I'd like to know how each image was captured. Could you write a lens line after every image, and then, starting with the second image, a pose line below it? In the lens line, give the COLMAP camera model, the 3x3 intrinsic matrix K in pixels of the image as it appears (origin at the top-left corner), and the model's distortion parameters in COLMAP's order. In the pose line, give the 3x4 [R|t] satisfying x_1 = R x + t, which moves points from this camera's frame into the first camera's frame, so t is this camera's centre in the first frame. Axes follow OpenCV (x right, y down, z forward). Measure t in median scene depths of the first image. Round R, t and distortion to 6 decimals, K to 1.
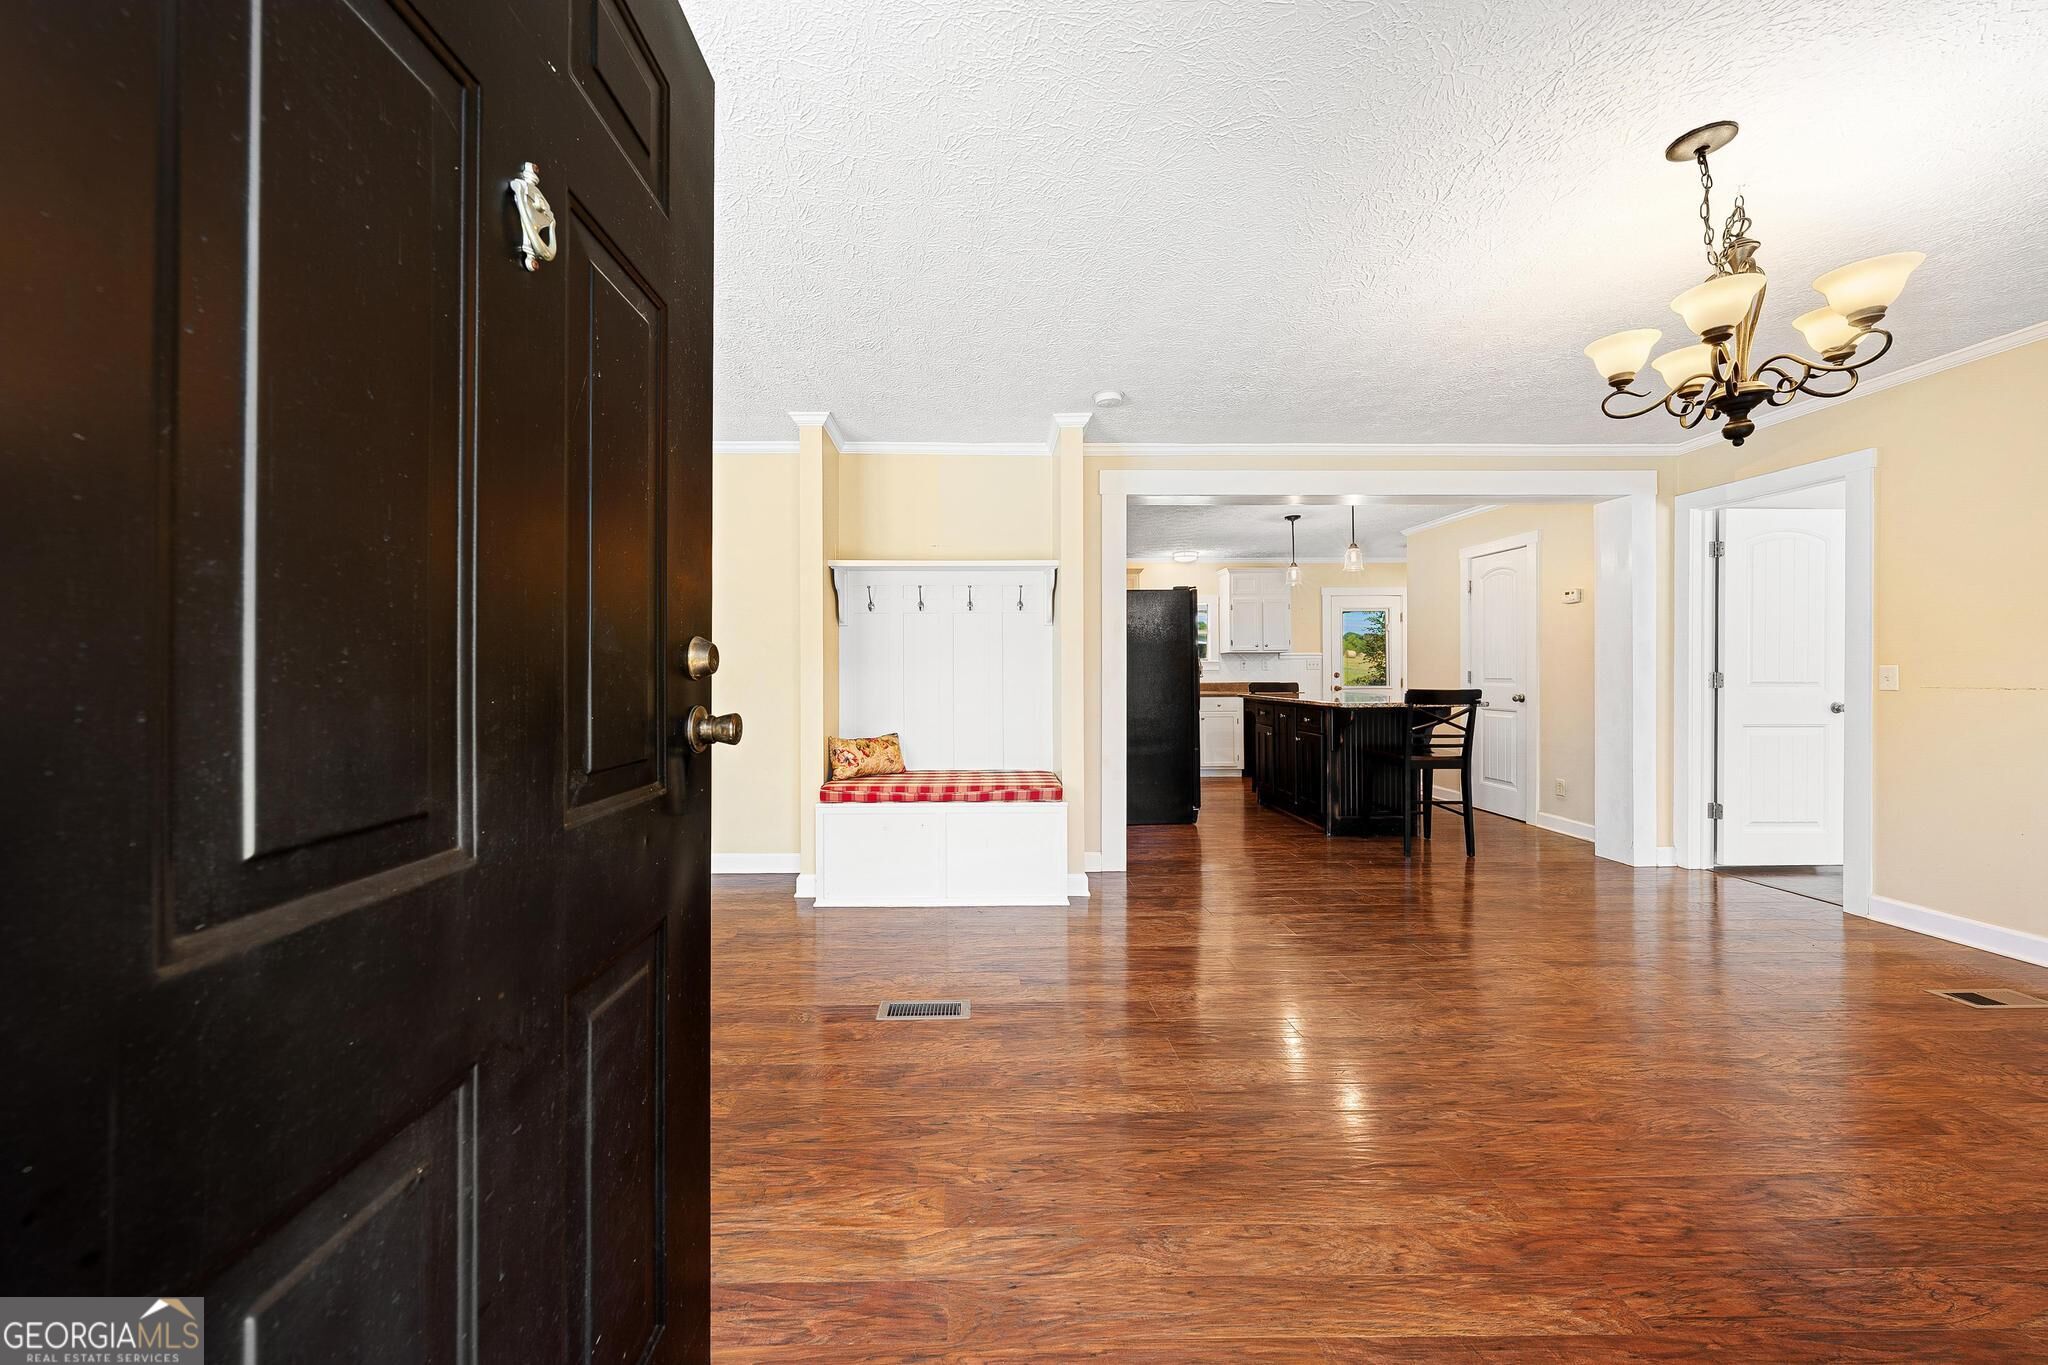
lens RADIAL K [[712.7, 0, 1010.8], [0, 712.7, 673.0], [0, 0, 1]] dist [-0.000020, -0.000081]
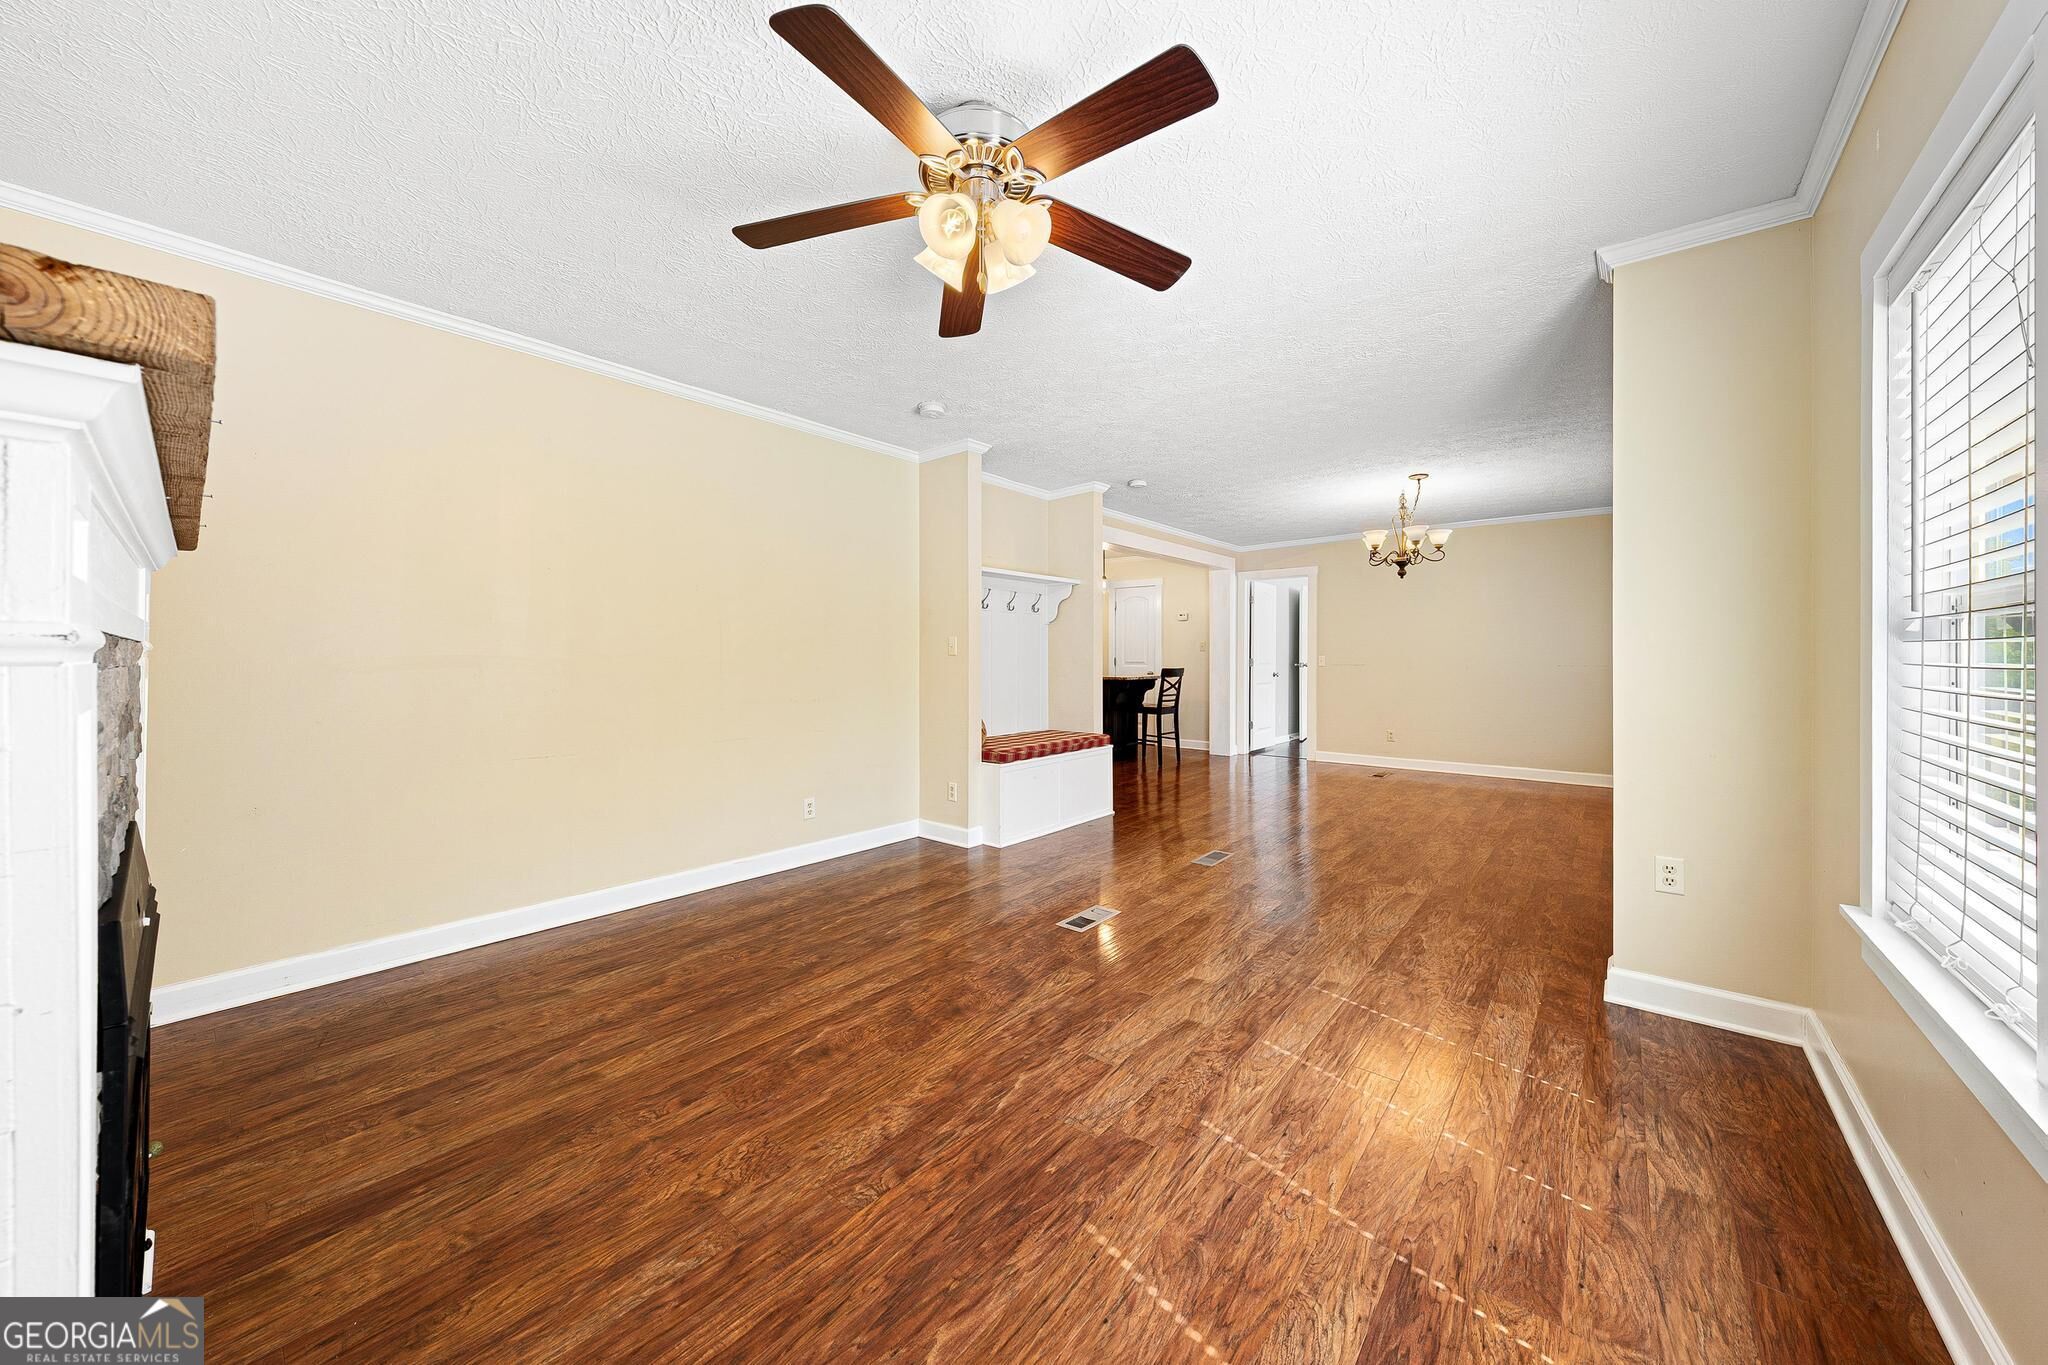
lens RADIAL K [[712.7, 0, 1006.6], [0, 712.7, 675.7], [0, 0, 1]] dist [-0.000020, -0.000081]
pose [[0.660264, -0.018105, 0.750815, -1.057866], [-0.001225, 0.999682, 0.025183, -0.003186], [-0.751033, -0.017547, 0.660032, 0.156191]]
